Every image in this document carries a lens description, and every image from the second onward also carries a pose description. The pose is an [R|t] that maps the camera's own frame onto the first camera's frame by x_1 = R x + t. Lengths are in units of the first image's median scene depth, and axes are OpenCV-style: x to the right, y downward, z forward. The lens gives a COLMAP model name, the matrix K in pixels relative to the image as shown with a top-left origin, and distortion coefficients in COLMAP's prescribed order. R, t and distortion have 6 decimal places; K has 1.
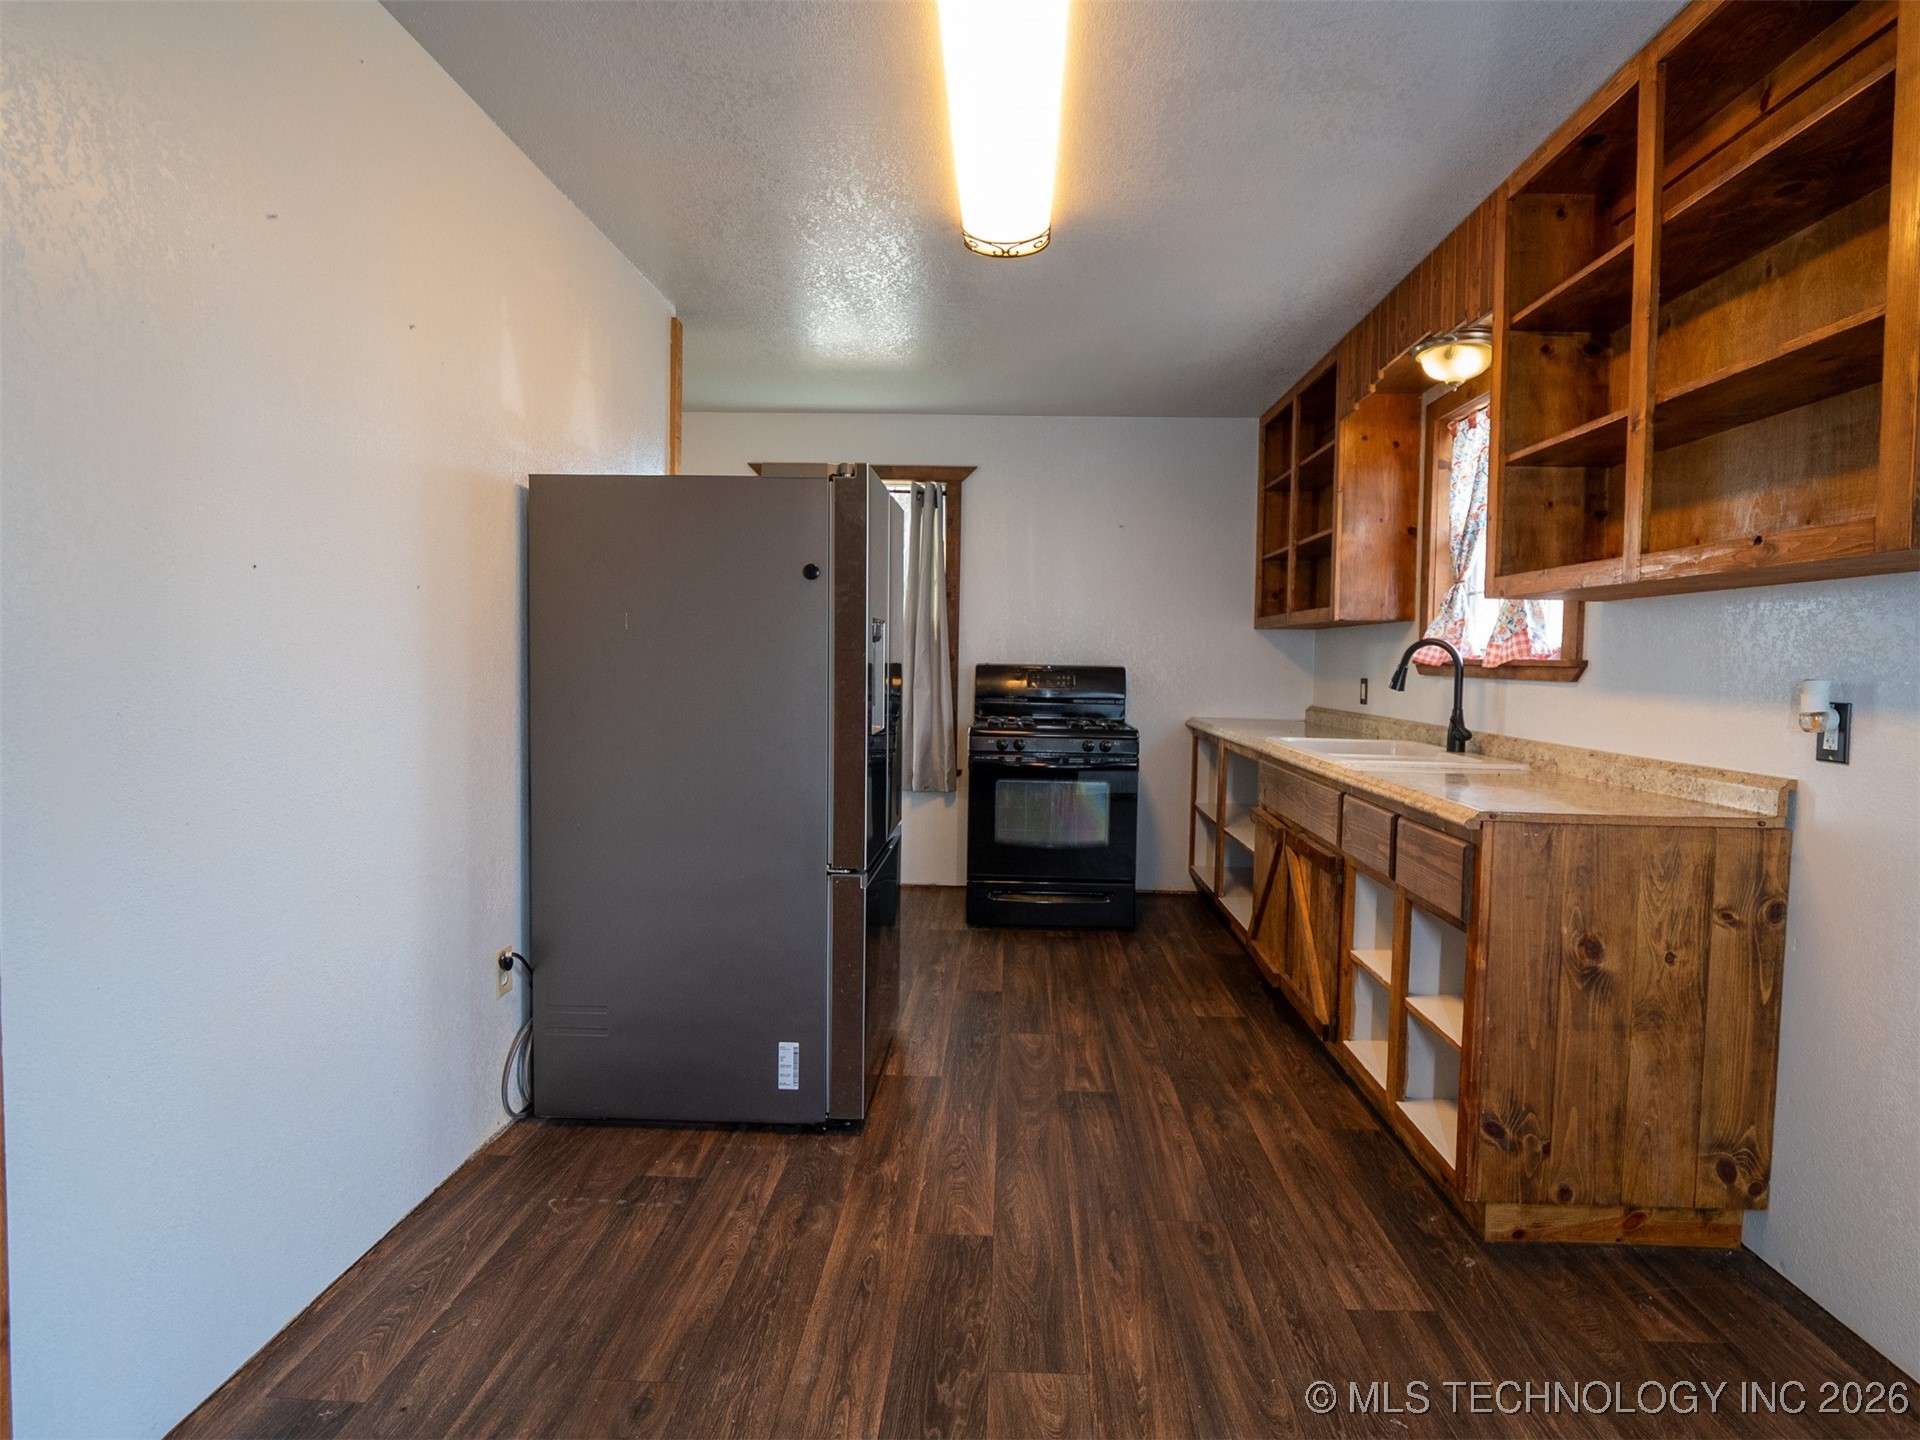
lens RADIAL K [[957.5, 0, 961.9], [0, 957.5, 713.4], [0, 0, 1]] dist [-0.006053, -0.005309]
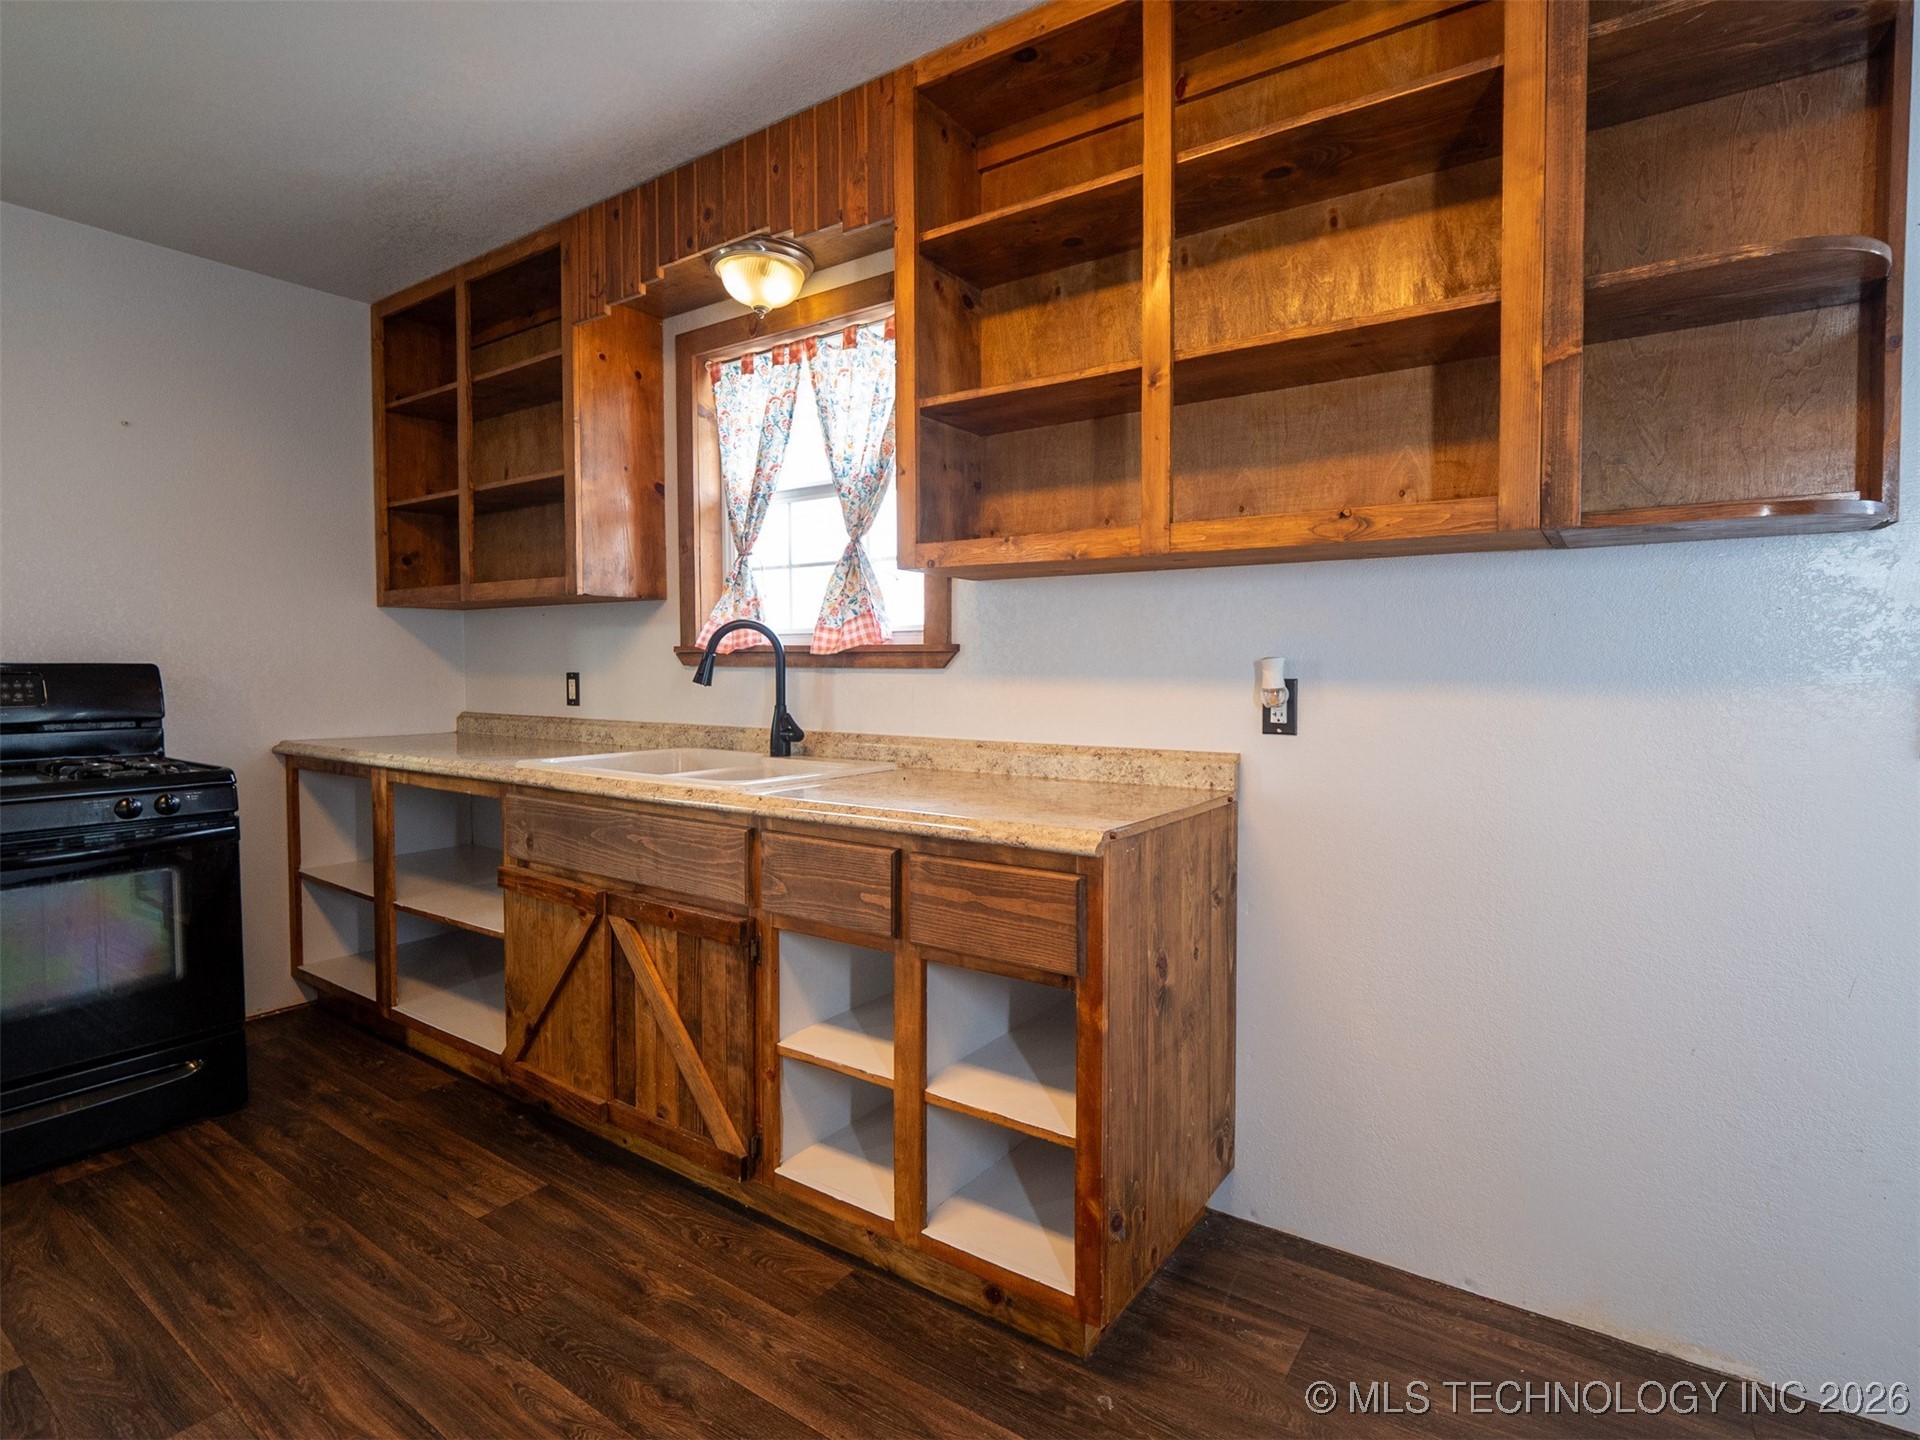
lens RADIAL K [[957.5, 0, 959.3], [0, 957.5, 704.2], [0, 0, 1]] dist [-0.006053, -0.005309]
pose [[0.520837, -0.051082, 0.852126, -0.123108], [0.055565, 0.998120, 0.025872, -0.019728], [-0.851846, 0.033873, 0.522696, 0.475678]]
